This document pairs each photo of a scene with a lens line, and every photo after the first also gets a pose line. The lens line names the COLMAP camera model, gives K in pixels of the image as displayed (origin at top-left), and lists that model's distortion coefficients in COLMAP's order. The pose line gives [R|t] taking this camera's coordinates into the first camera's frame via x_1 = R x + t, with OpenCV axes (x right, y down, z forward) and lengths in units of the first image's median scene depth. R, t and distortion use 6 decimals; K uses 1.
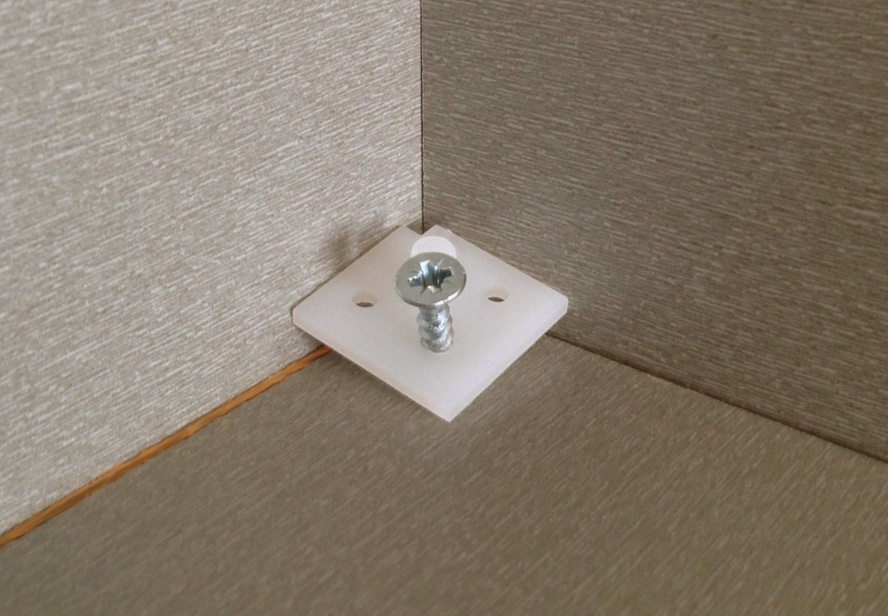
lens RADIAL K [[1258.5, 0, 440.8], [0, 1258.5, 304.4], [0, 0, 1]] dist [-0.013224, -0.065276]
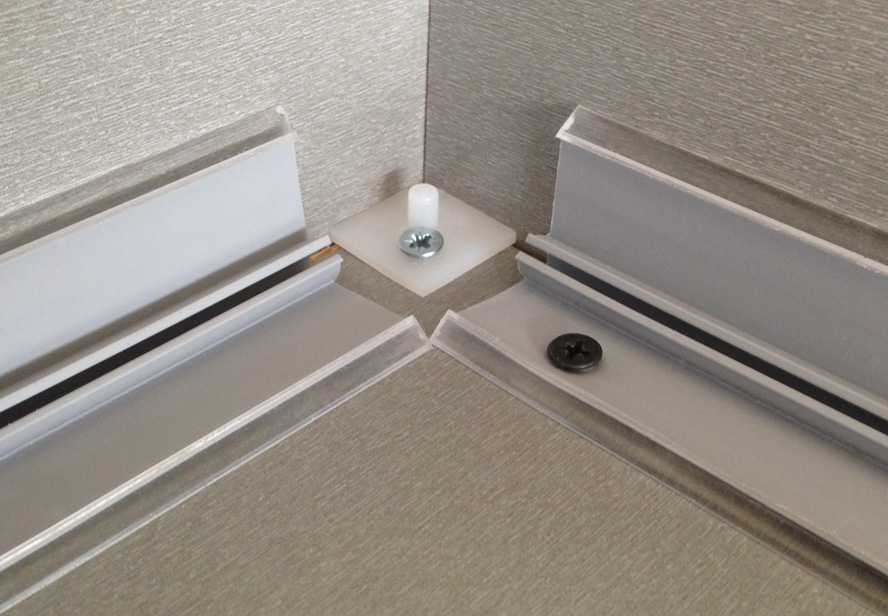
lens RADIAL K [[1205.7, 0, 444.0], [0, 1205.7, 308.0], [0, 0, 1]] dist [0.078460, -0.025096]
pose [[0.996288, 0.073247, -0.045230, 0.102665], [-0.068141, 0.992068, 0.105634, -0.048829], [0.052608, -0.102160, 0.993376, -0.450433]]
